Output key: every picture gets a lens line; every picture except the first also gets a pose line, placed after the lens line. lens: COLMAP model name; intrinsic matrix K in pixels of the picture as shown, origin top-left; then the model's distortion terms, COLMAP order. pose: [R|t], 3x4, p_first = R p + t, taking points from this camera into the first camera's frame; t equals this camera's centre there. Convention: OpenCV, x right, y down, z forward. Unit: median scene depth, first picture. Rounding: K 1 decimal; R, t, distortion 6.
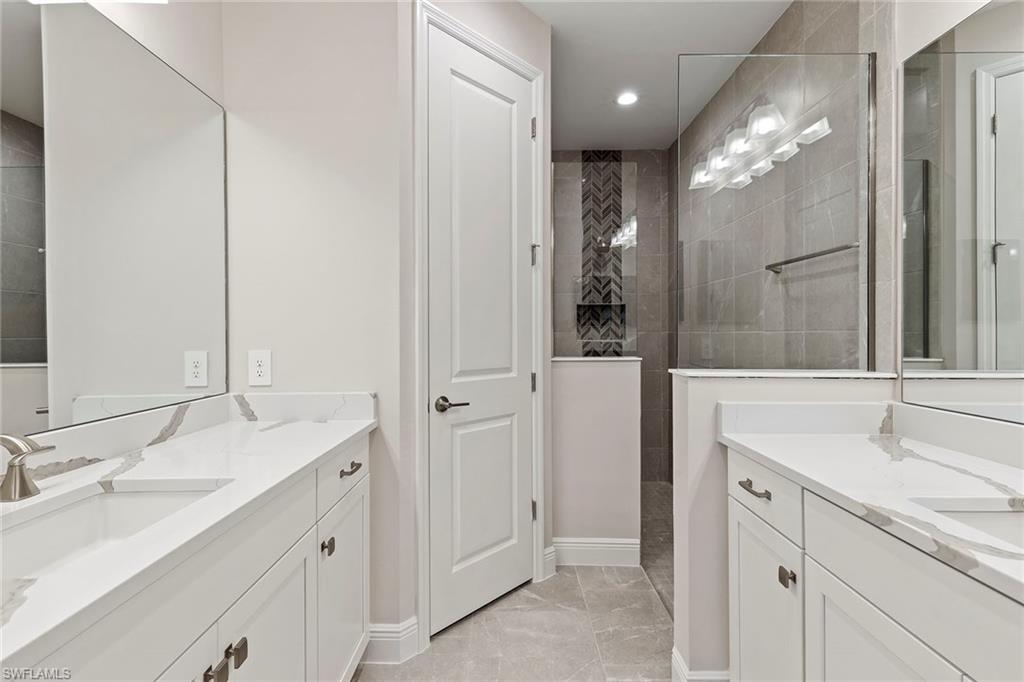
lens RADIAL K [[474.0, 0, 509.5], [0, 474.0, 329.9], [0, 0, 1]] dist [0.013369, -0.000894]
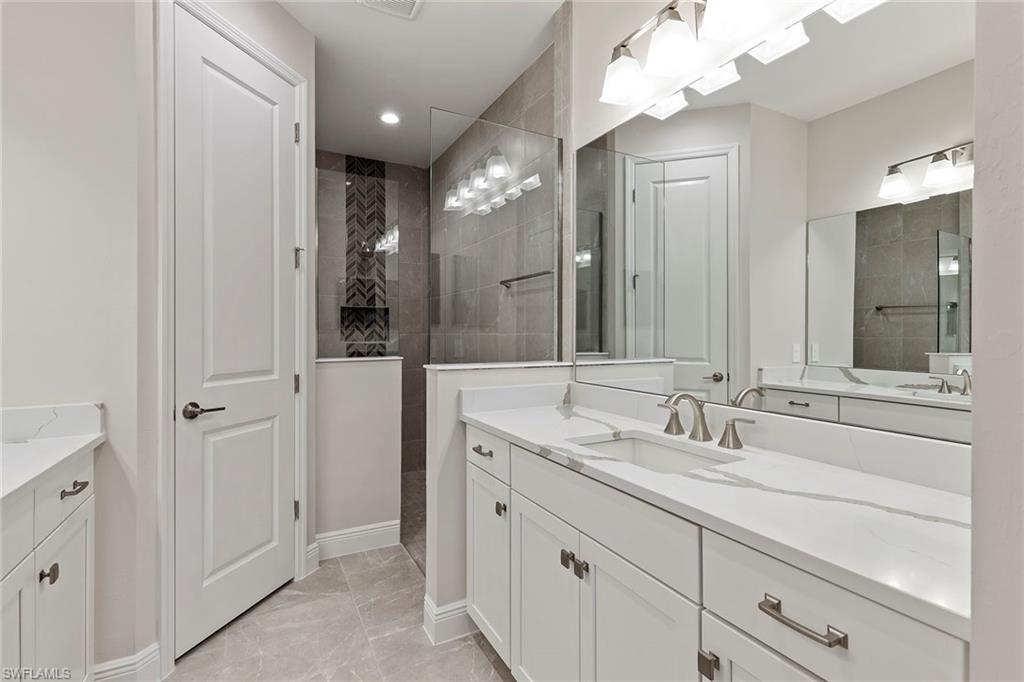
lens RADIAL K [[474.0, 0, 509.5], [0, 474.0, 329.9], [0, 0, 1]] dist [0.013369, -0.000894]
pose [[0.883954, 0.003368, 0.467563, -0.024227], [-0.001498, 0.999989, -0.004372, -0.000704], [-0.467572, 0.003164, 0.883949, -0.118488]]
